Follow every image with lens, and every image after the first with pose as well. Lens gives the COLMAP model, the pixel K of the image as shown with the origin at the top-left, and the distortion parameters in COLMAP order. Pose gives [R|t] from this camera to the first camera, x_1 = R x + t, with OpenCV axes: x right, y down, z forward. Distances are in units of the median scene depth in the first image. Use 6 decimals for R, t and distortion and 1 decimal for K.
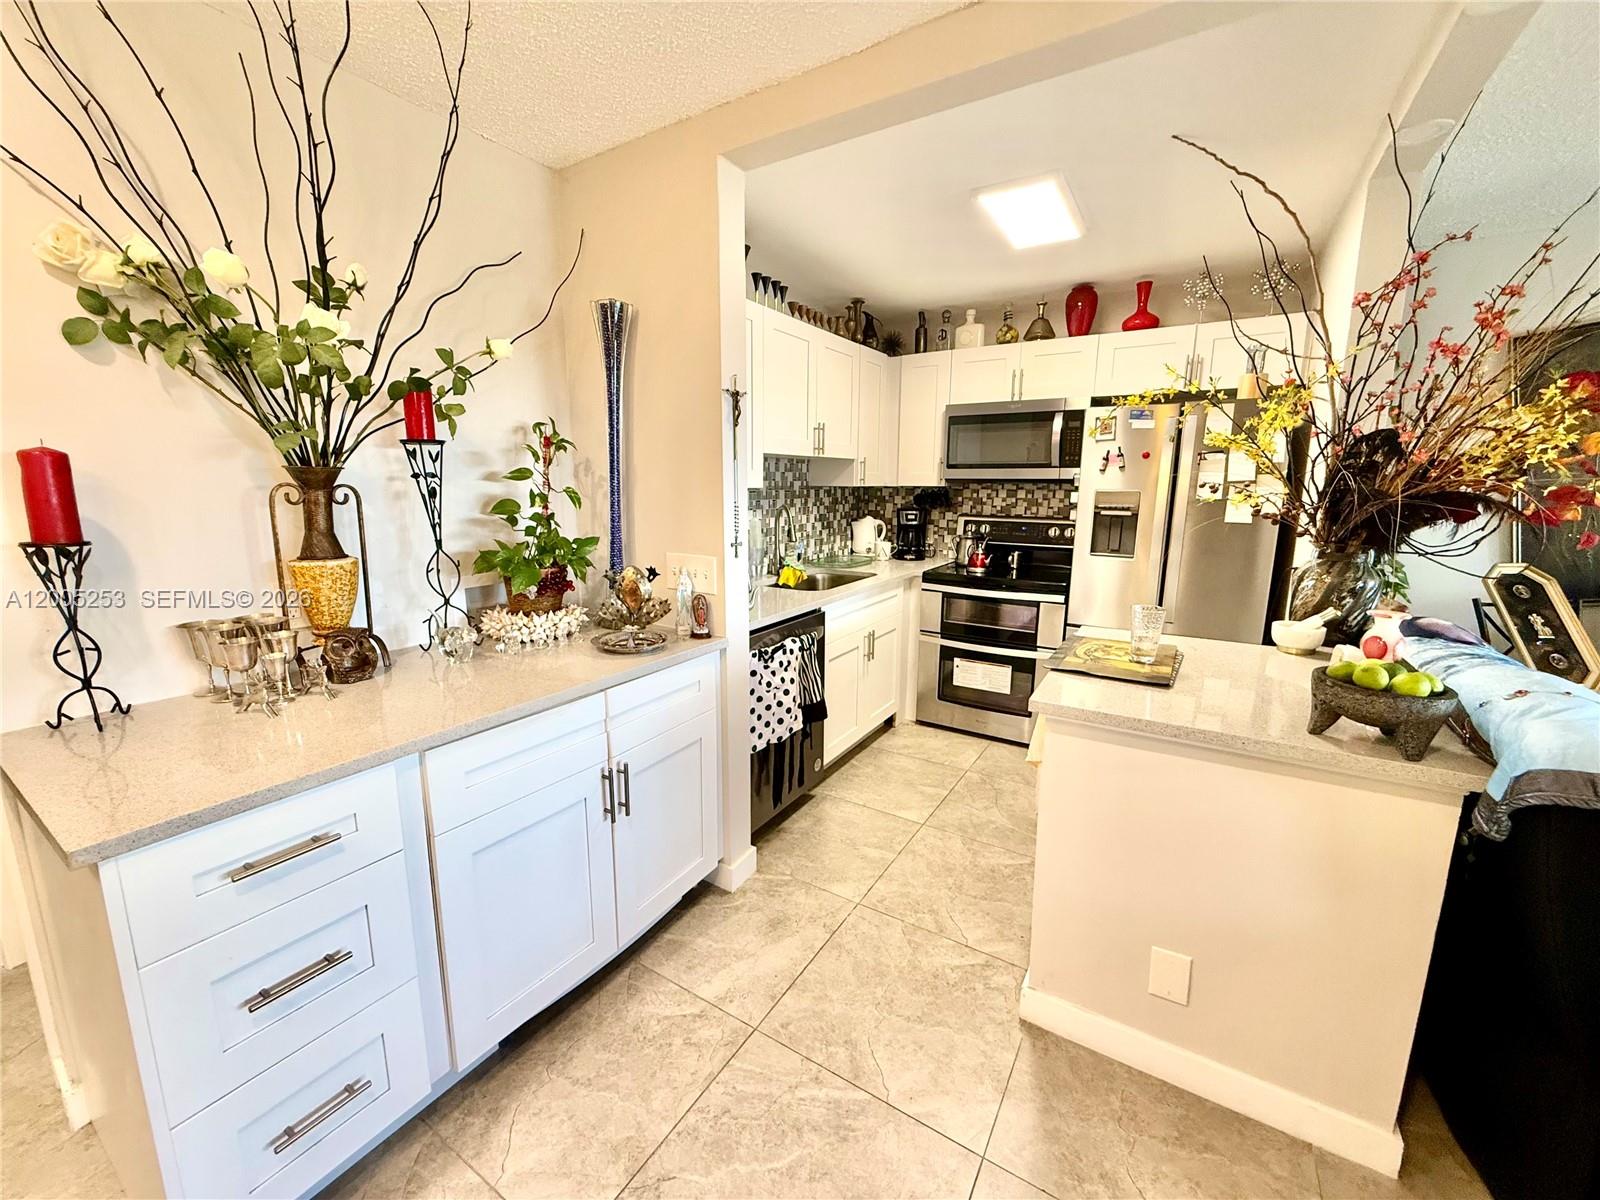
lens RADIAL K [[636.0, 0, 795.6], [0, 636.0, 603.1], [0, 0, 1]] dist [0.001323, -0.000010]
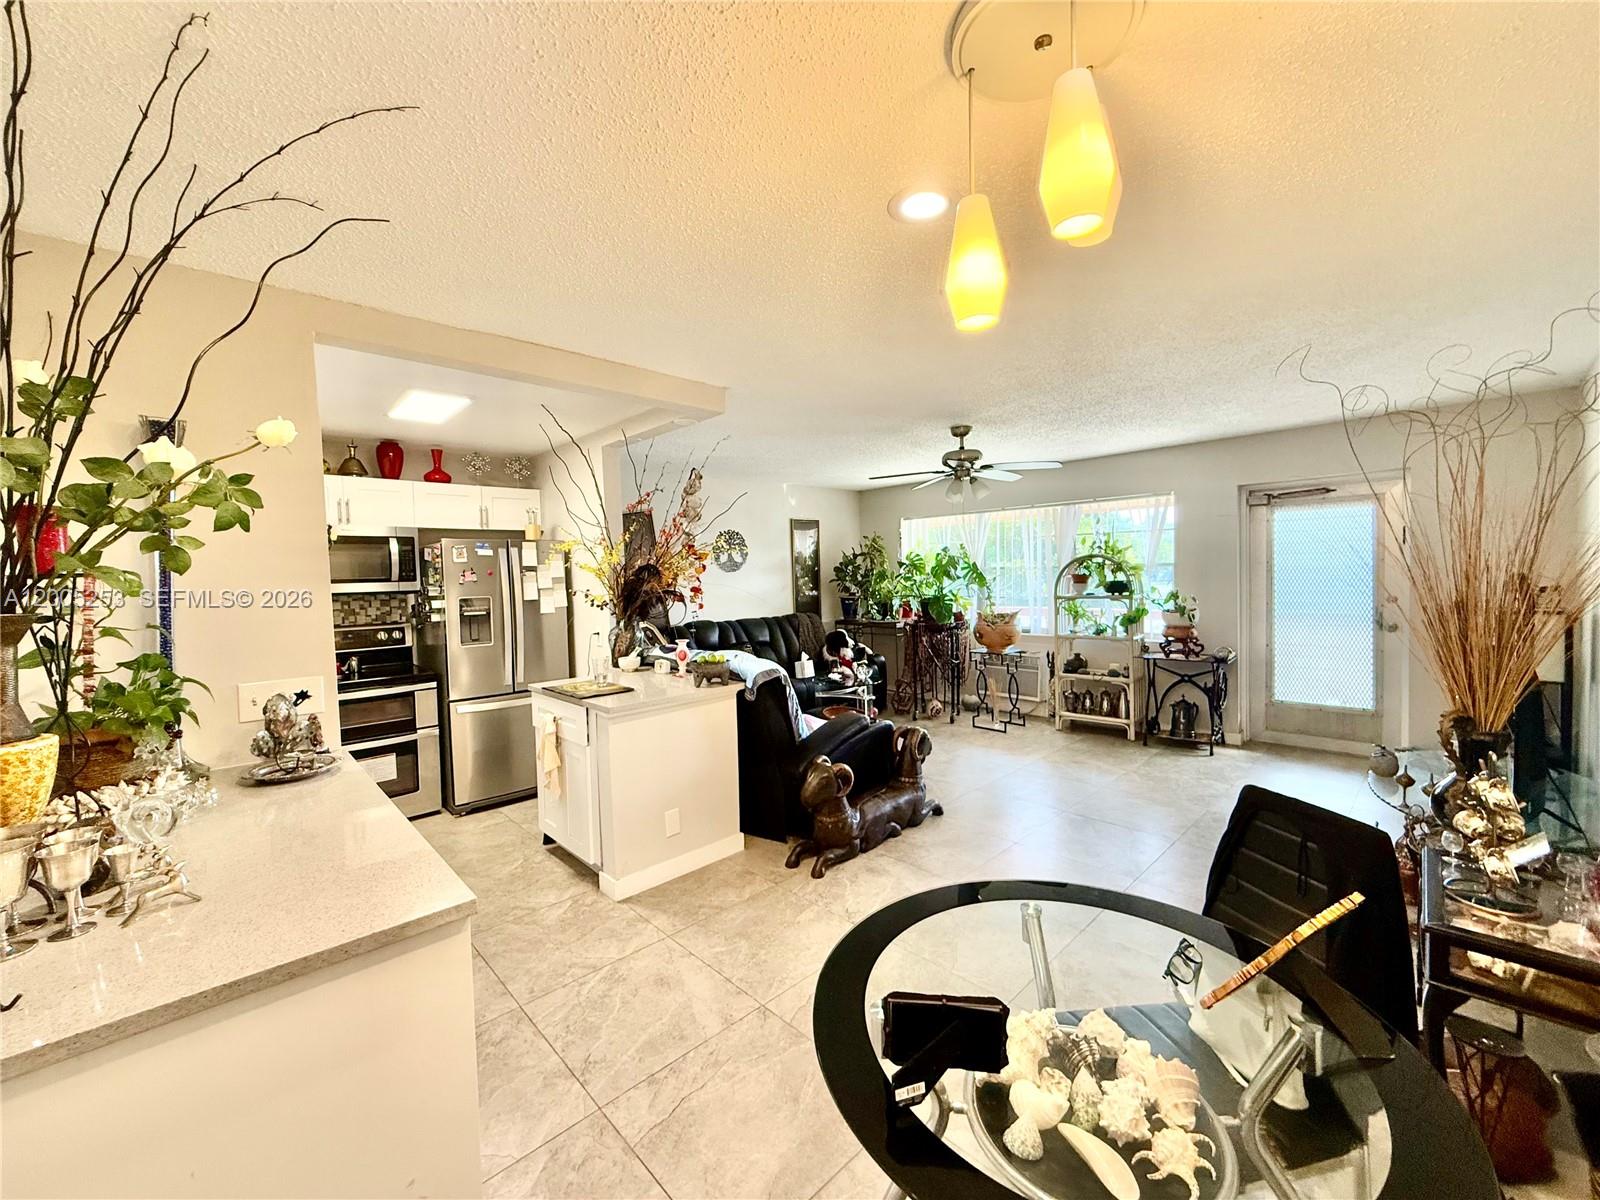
lens RADIAL K [[636.0, 0, 798.0], [0, 636.0, 599.5], [0, 0, 1]] dist [0.001323, -0.000010]
pose [[0.241462, -0.045309, 0.969352, -0.615015], [0.208434, 0.978017, -0.006206, -0.012976], [-0.947761, 0.203544, 0.245598, -0.019637]]
